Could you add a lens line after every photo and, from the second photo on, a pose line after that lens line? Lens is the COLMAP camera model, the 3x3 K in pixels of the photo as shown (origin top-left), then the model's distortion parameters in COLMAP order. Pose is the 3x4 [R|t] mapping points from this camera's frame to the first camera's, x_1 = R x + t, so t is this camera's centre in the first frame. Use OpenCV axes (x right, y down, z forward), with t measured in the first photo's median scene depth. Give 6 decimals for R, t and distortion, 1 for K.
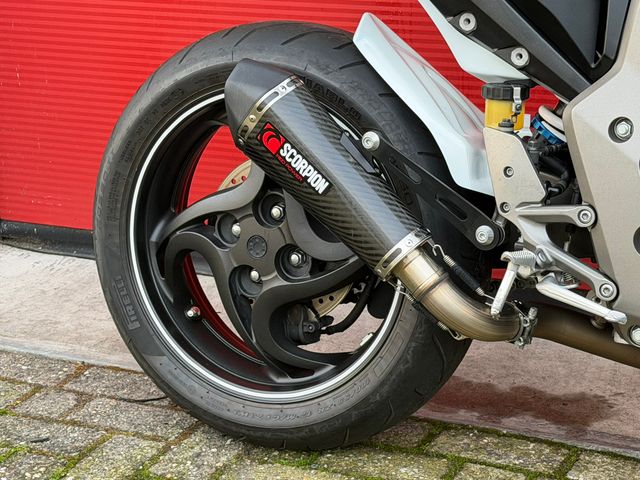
lens RADIAL K [[1520.2, 0, 321.0], [0, 1520.2, 244.8], [0, 0, 1]] dist [0.132680, 0.000000]
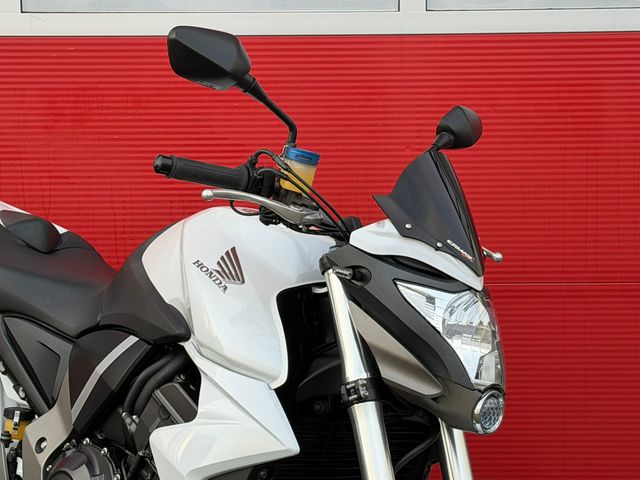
lens RADIAL K [[1520.2, 0, 317.8], [0, 1520.2, 243.4], [0, 0, 1]] dist [0.132680, 0.000000]
pose [[0.944416, 0.087196, -0.316979, 0.862414], [-0.150555, 0.971849, -0.181226, -0.032725], [0.292253, 0.218875, 0.930957, -0.371482]]
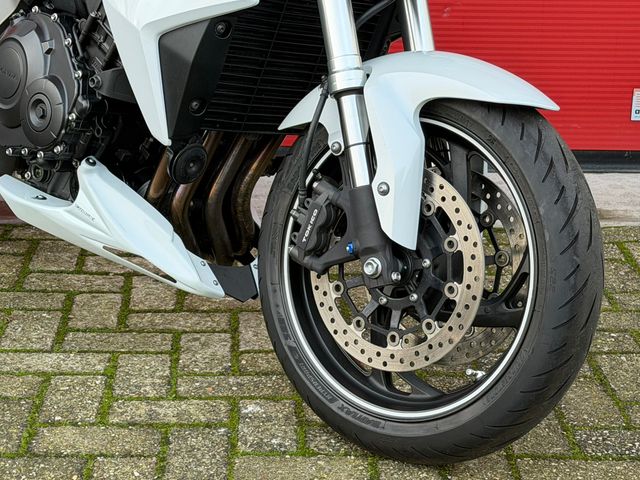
lens RADIAL K [[1520.2, 0, 326.5], [0, 1520.2, 246.3], [0, 0, 1]] dist [0.132680, 0.000000]
pose [[0.954228, 0.158558, -0.253593, 0.856539], [-0.166742, 0.985939, -0.010970, 0.096411], [0.248288, 0.052753, 0.967249, -0.326184]]
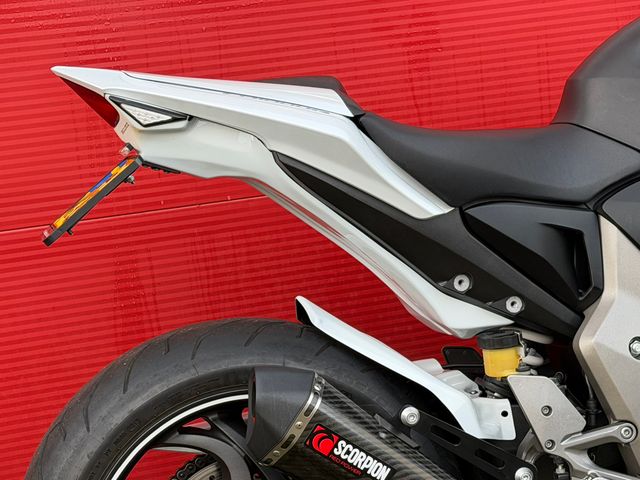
lens RADIAL K [[1520.2, 0, 316.1], [0, 1520.2, 240.7], [0, 0, 1]] dist [0.132680, 0.000000]
pose [[0.773687, -0.179172, 0.607705, -0.601475], [0.263624, 0.963243, -0.051631, -0.143551], [-0.576117, 0.200152, 0.792482, 0.216954]]
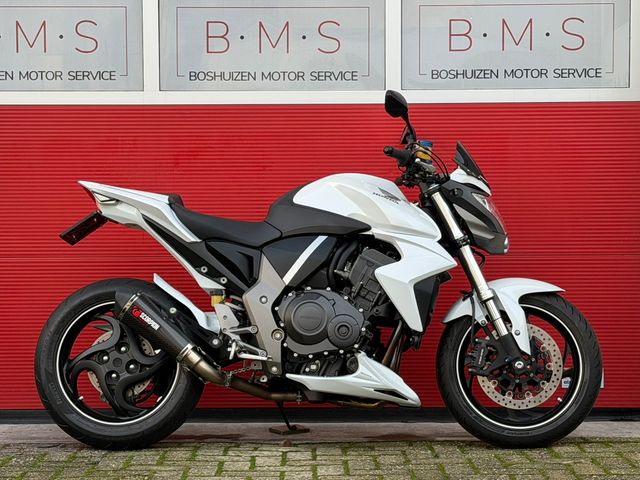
lens RADIAL K [[1520.2, 0, 323.7], [0, 1520.2, 238.0], [0, 0, 1]] dist [0.132680, 0.000000]
pose [[0.907888, 0.020539, 0.418709, -0.878560], [0.110459, 0.951782, -0.286197, 0.626736], [-0.404398, 0.306085, 0.861843, -1.536619]]
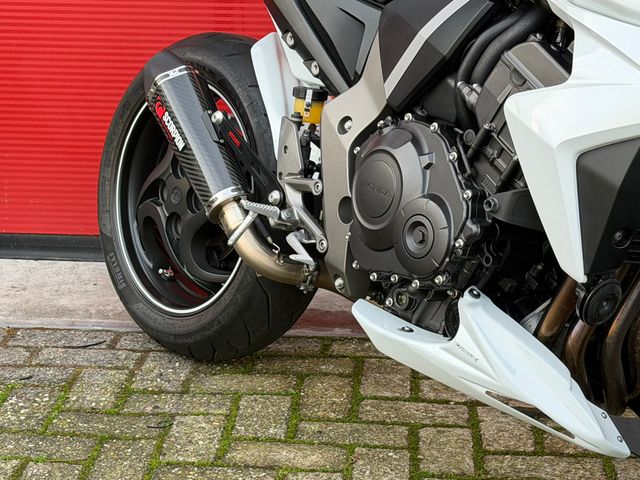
lens RADIAL K [[1520.2, 0, 324.8], [0, 1520.2, 242.4], [0, 0, 1]] dist [0.132680, 0.000000]
pose [[0.913559, 0.164040, -0.372157, 0.638928], [-0.187117, 0.981980, -0.026492, 0.058719], [0.361105, 0.093839, 0.927792, -0.210778]]
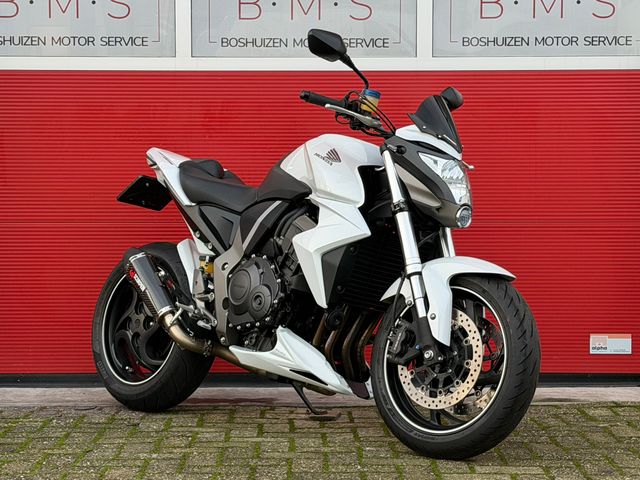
lens RADIAL K [[1520.2, 0, 317.2], [0, 1520.2, 240.7], [0, 0, 1]] dist [0.132680, 0.000000]
pose [[0.942690, 0.058422, -0.328517, 1.194735], [-0.158037, 0.945294, -0.285385, 0.614296], [0.293872, 0.320947, 0.900351, -1.413137]]
